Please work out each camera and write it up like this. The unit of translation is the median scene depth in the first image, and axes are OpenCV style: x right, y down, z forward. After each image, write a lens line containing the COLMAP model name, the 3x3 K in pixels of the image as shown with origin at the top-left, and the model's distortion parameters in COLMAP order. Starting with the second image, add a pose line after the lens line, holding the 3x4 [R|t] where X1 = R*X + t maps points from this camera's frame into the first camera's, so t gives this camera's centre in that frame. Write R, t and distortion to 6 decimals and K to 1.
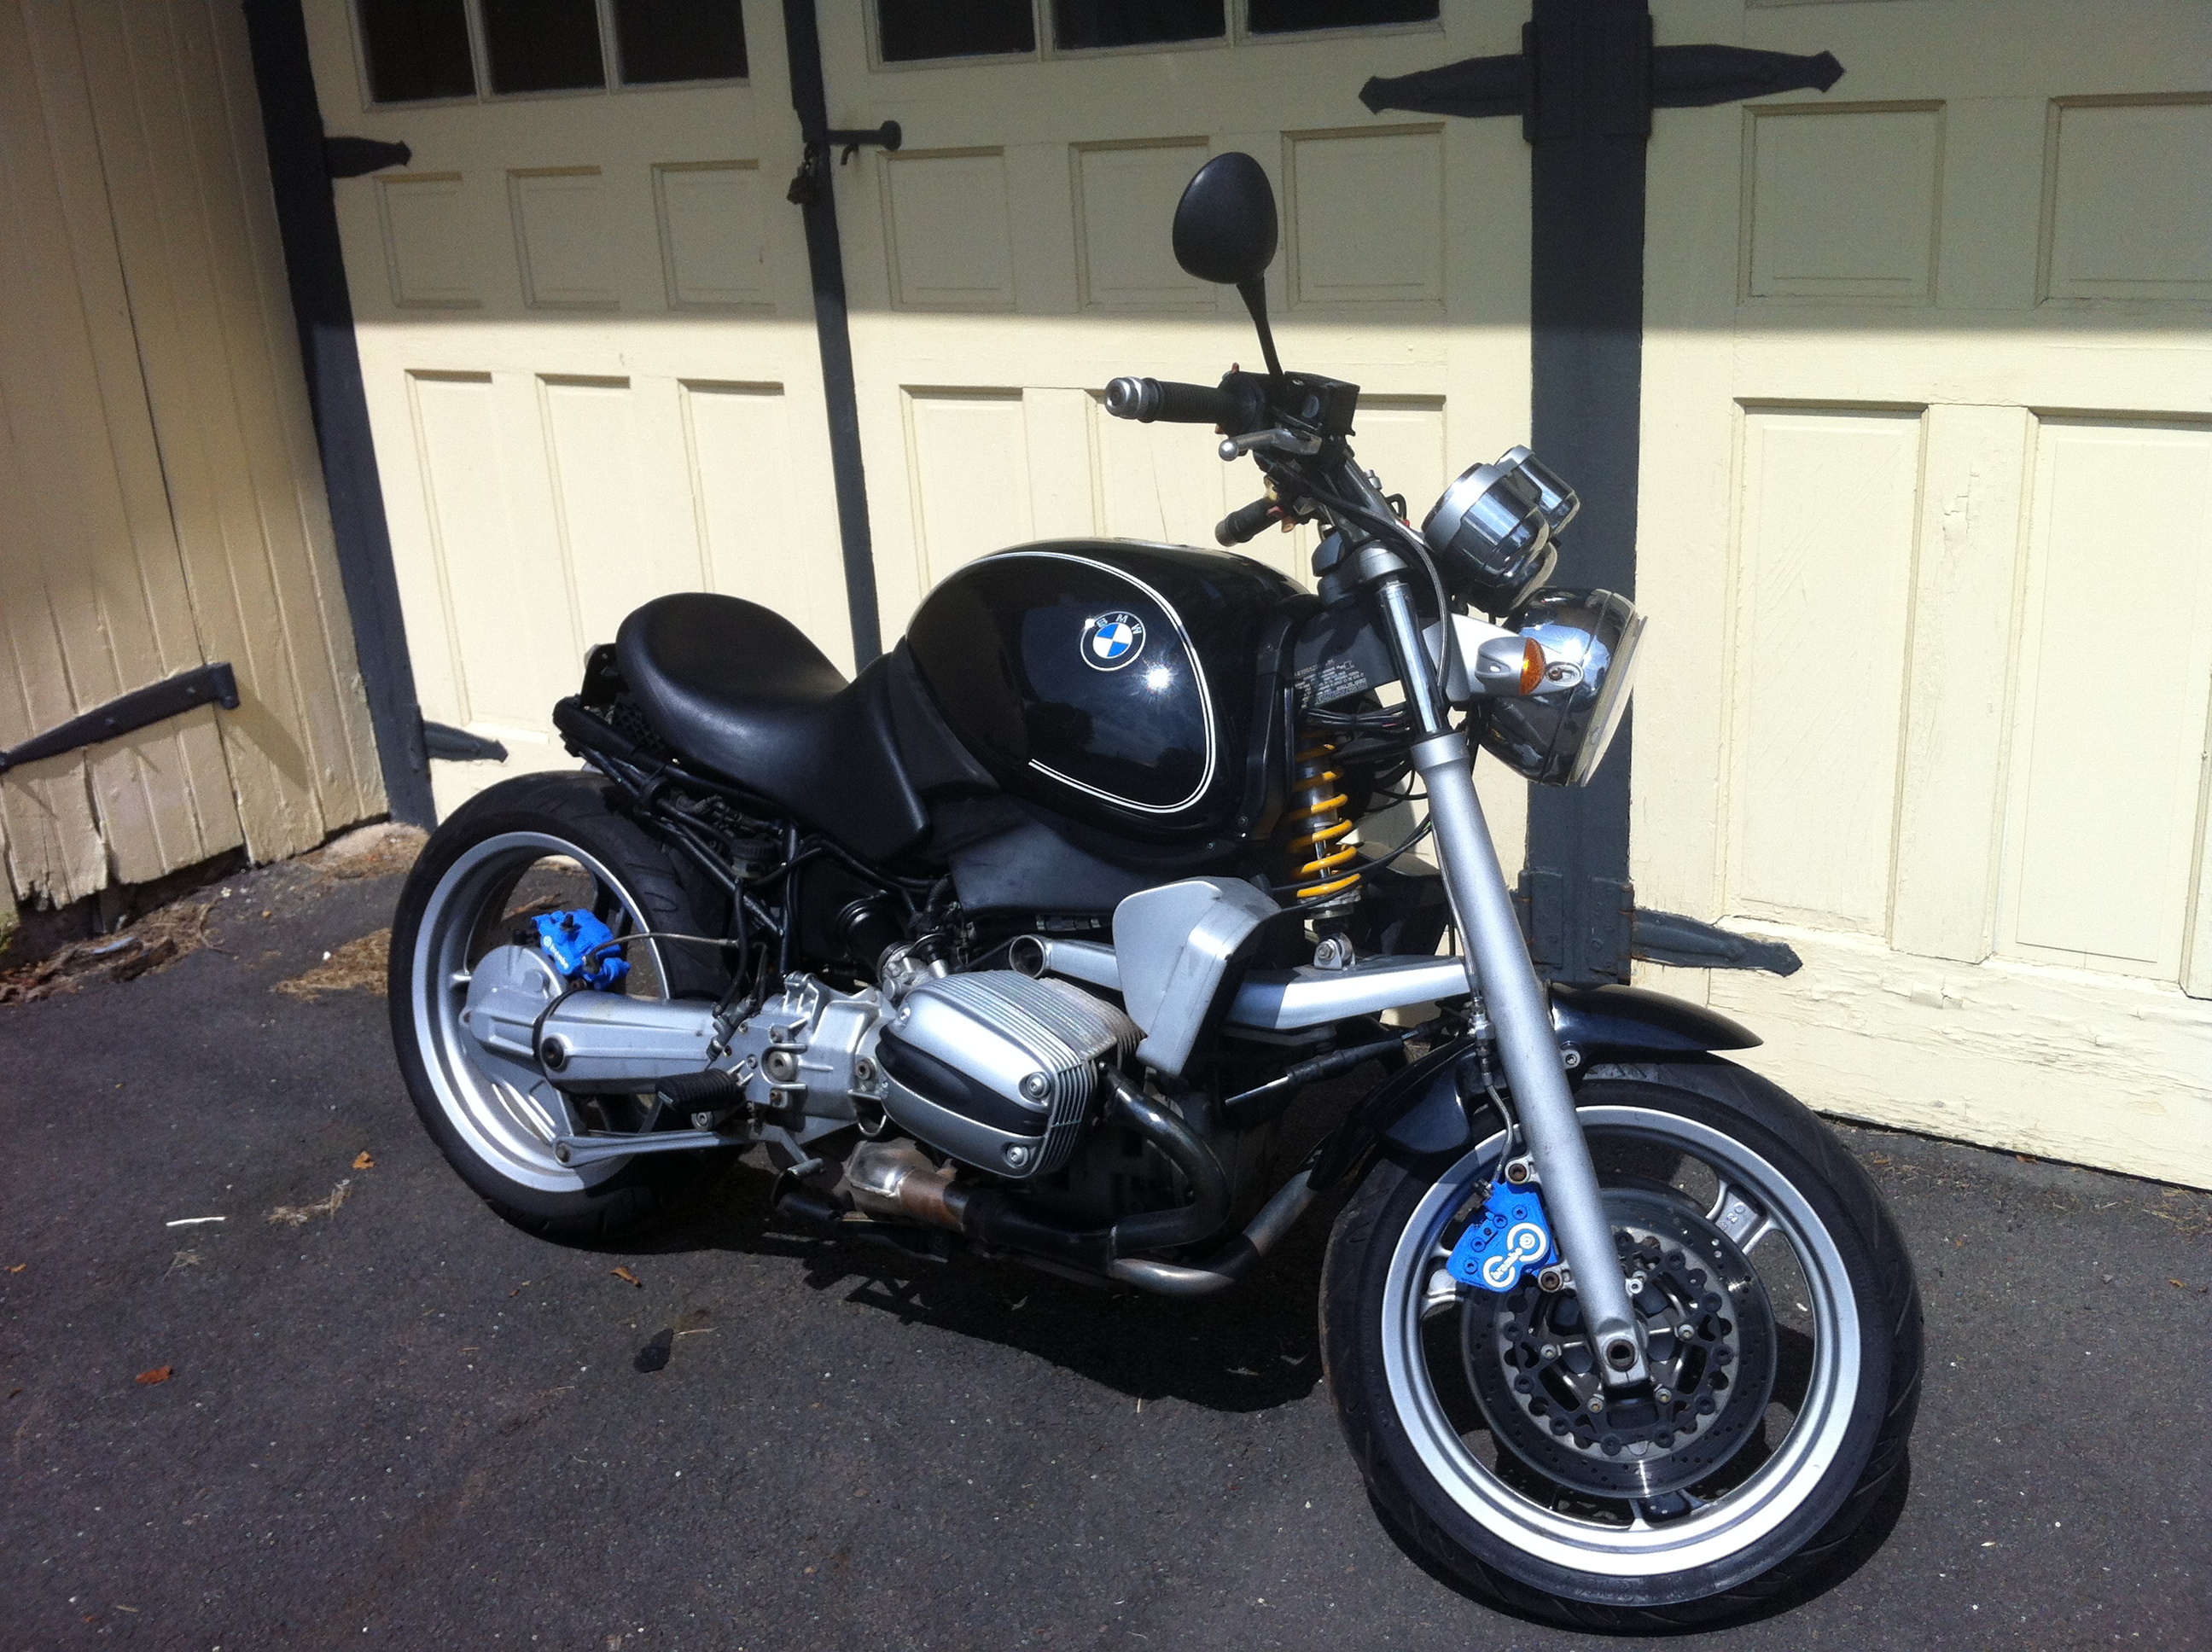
lens RADIAL K [[2161.1, 0, 1106.0], [0, 2161.1, 826.0], [0, 0, 1]] dist [-0.013203, -0.011332]
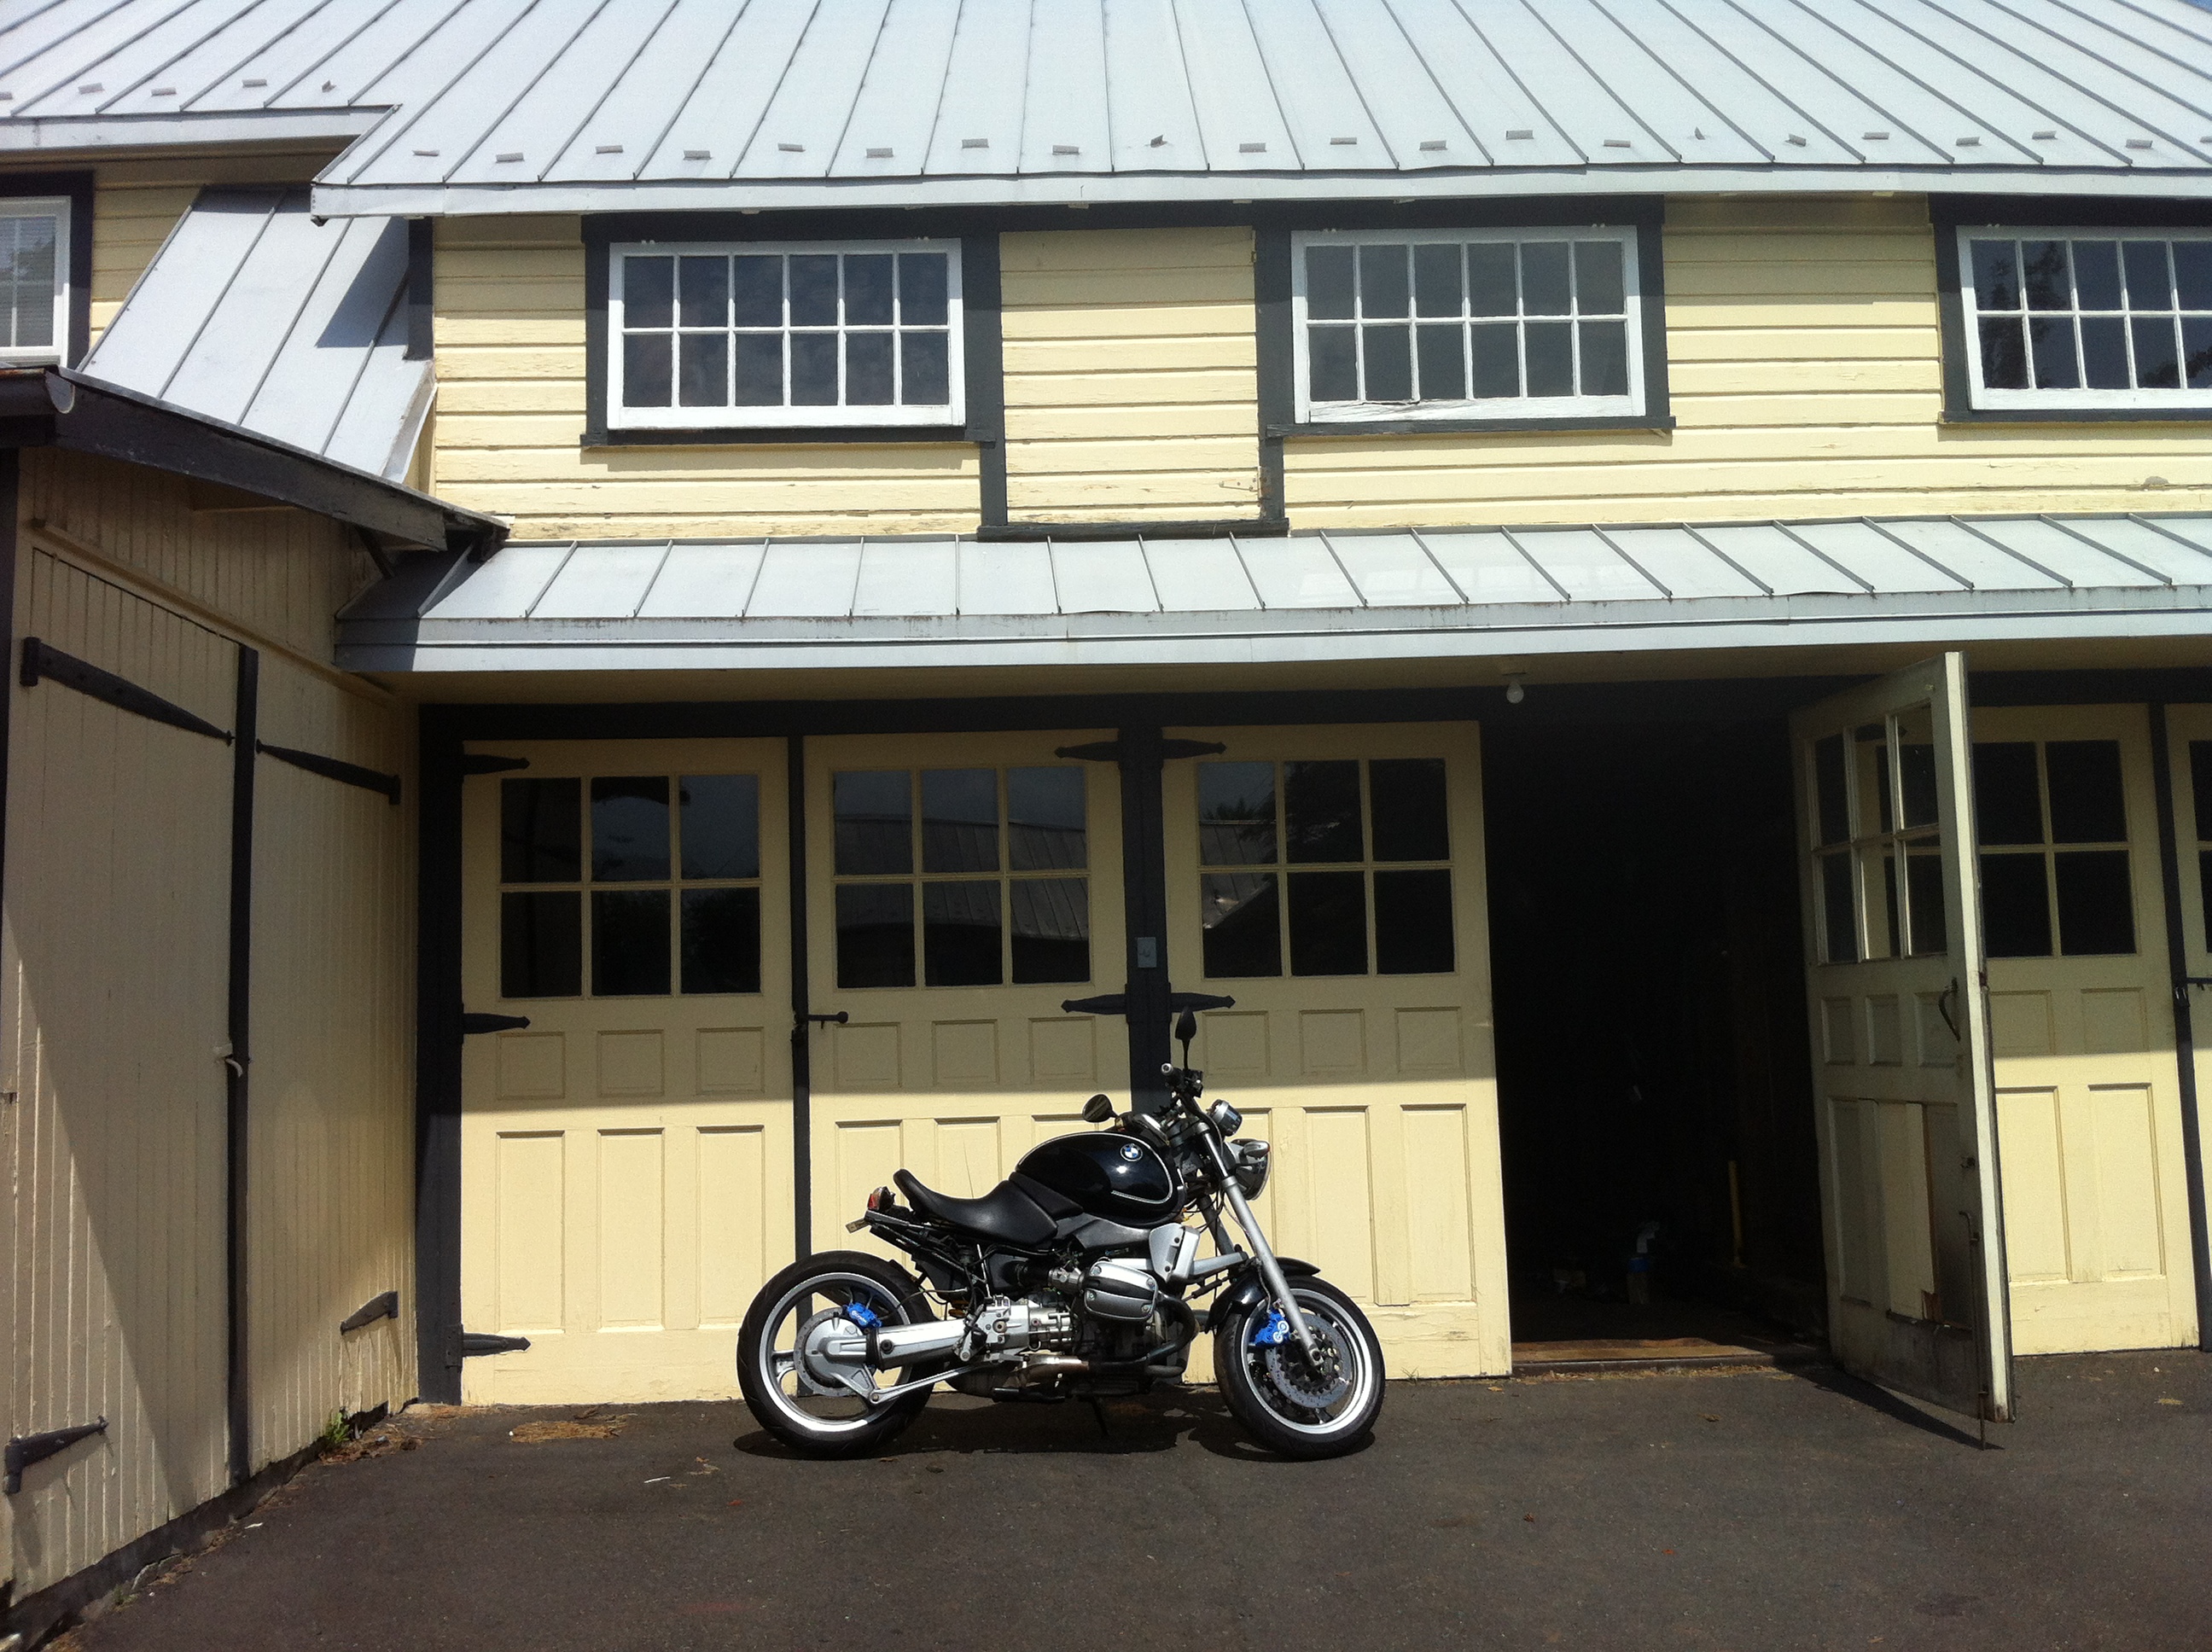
lens RADIAL K [[2161.1, 0, 1106.0], [0, 2161.1, 826.0], [0, 0, 1]] dist [-0.013203, -0.011332]
pose [[0.815294, 0.102461, 0.569910, -1.237839], [0.168376, 0.899742, -0.402633, 0.494309], [-0.554026, 0.424223, 0.716303, -0.947798]]
